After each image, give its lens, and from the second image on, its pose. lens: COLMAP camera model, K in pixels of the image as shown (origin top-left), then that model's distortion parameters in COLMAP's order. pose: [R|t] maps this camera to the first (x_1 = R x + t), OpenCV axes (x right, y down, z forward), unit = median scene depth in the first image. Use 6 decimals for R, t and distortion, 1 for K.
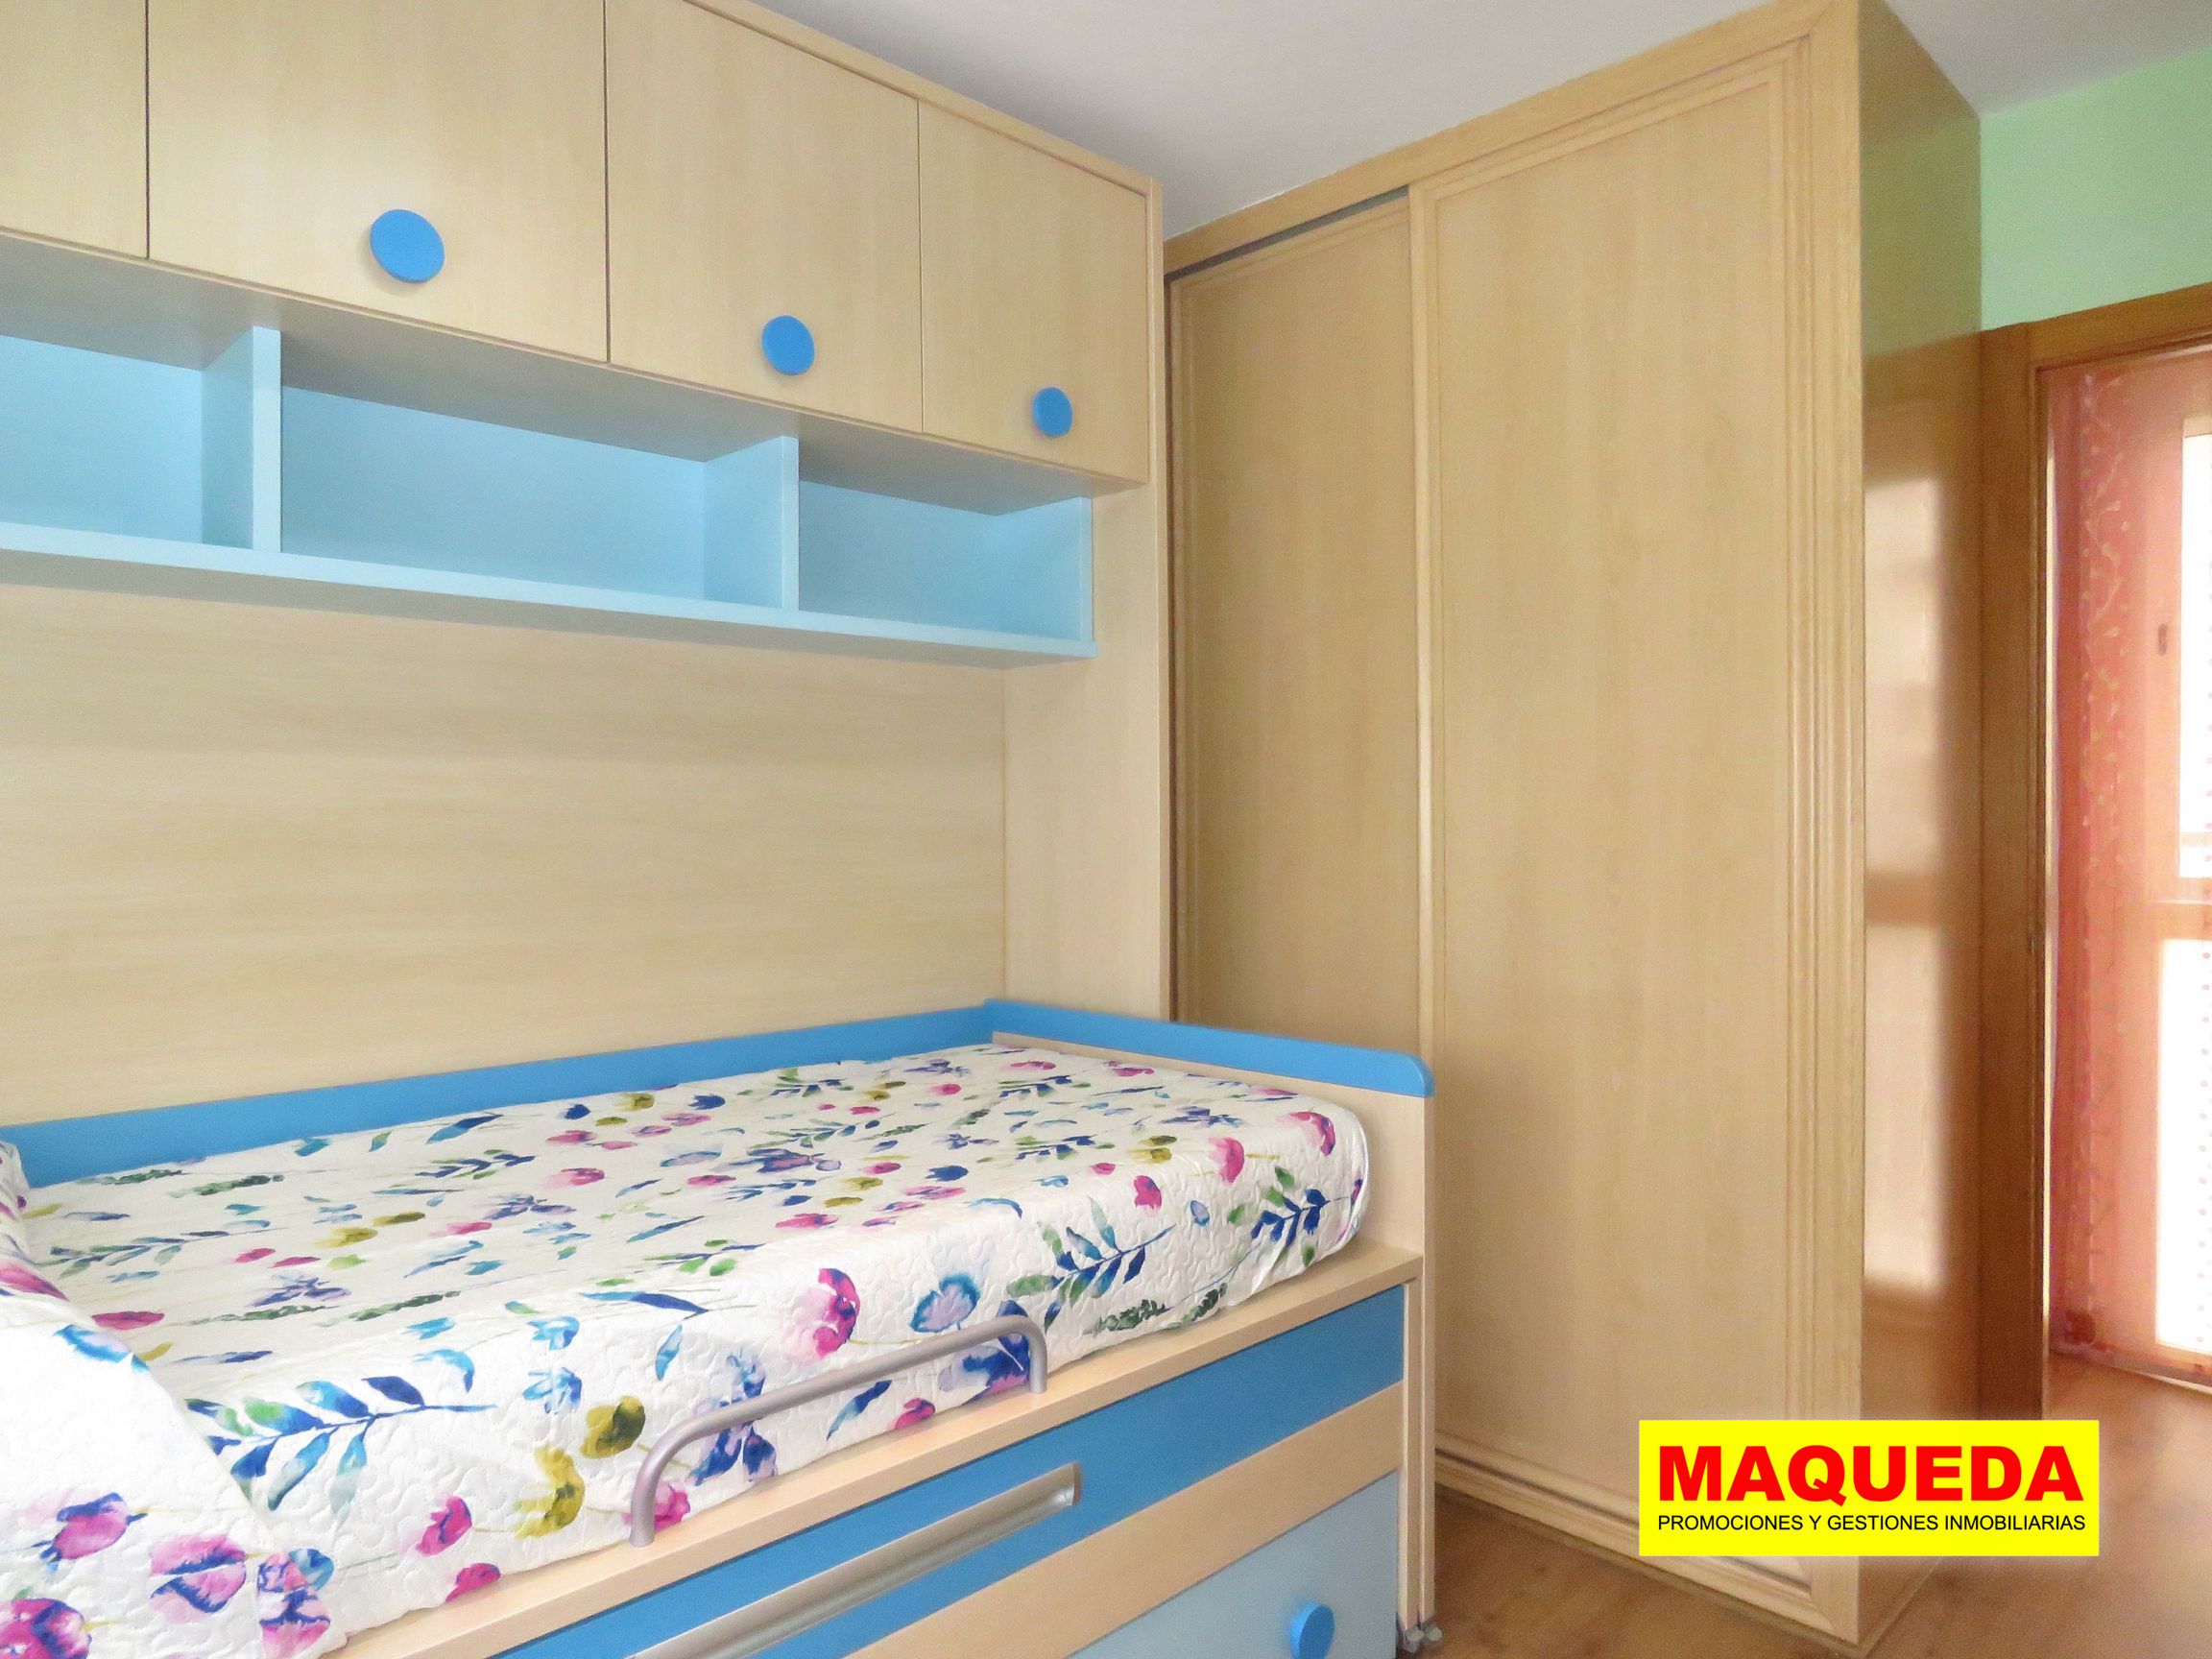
lens RADIAL K [[1481.2, 0, 1126.8], [0, 1481.2, 831.1], [0, 0, 1]] dist [-0.007292, 0.008919]
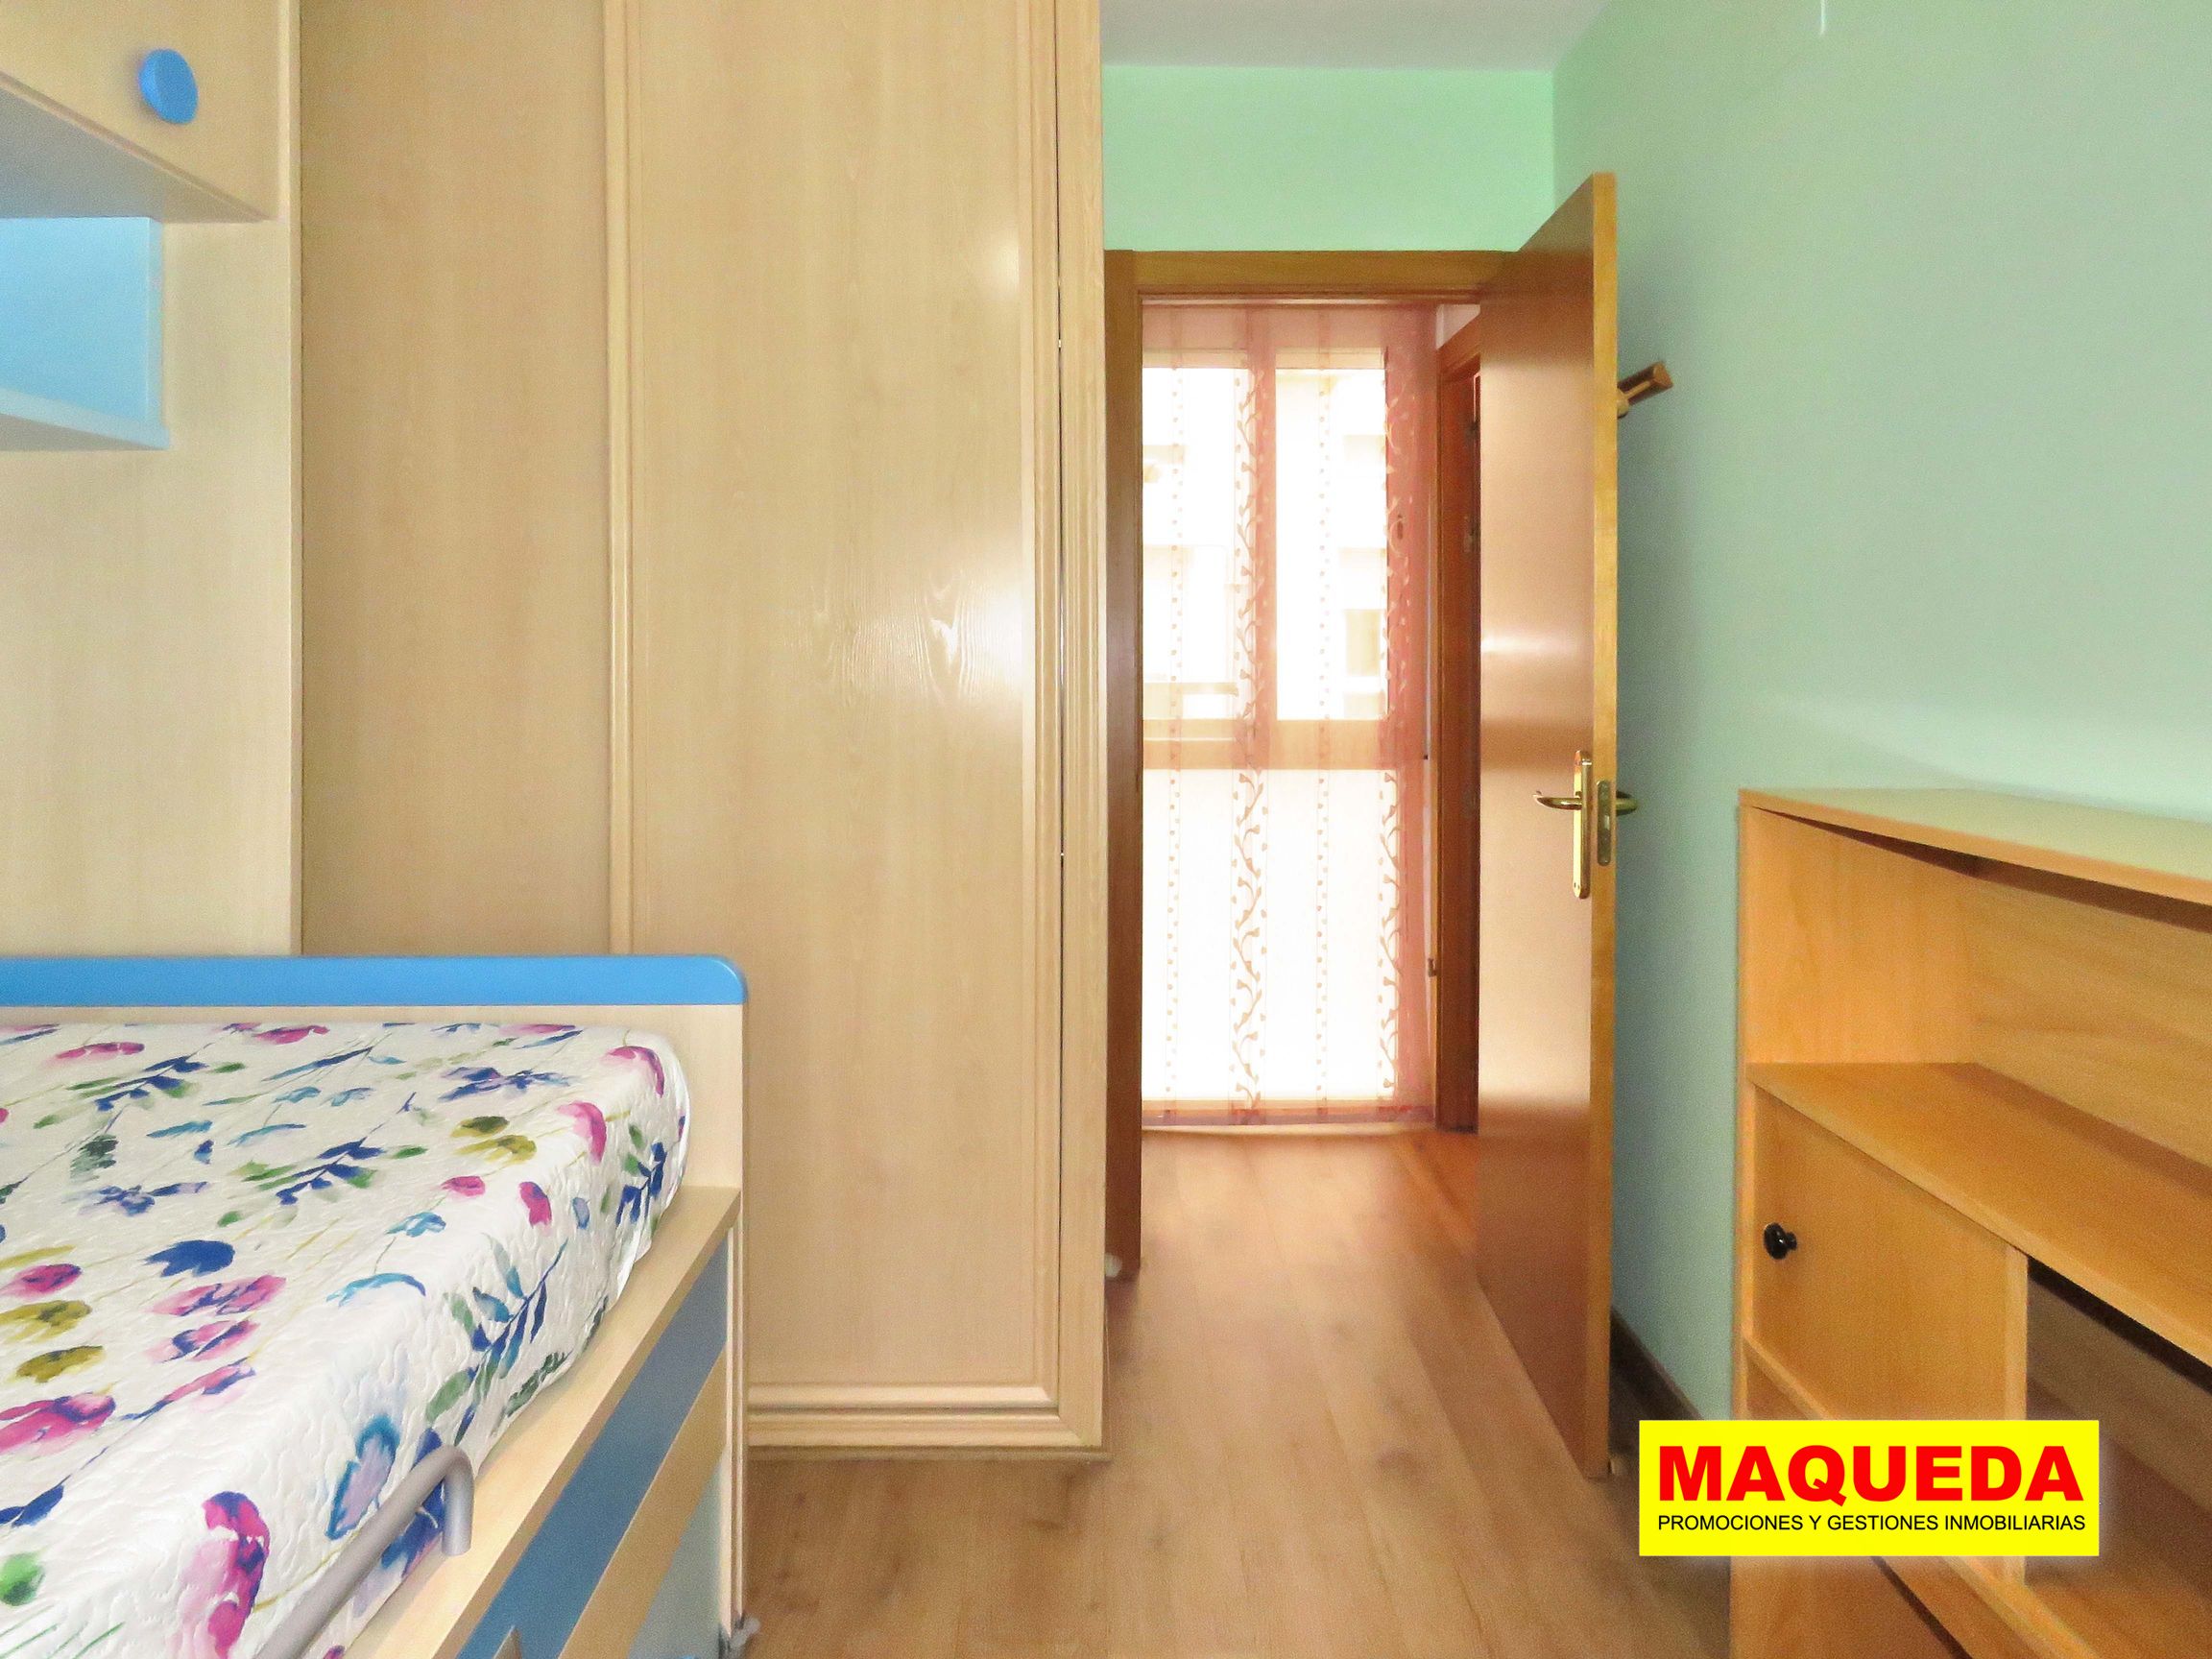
lens RADIAL K [[1427.8, 0, 1178.9], [0, 1427.8, 644.1], [0, 0, 1]] dist [-0.027529, -0.002354]
pose [[0.679806, 0.010559, 0.733316, -0.285908], [0.011007, 0.999637, -0.024597, -0.005557], [-0.733310, 0.024793, 0.679443, 0.312454]]
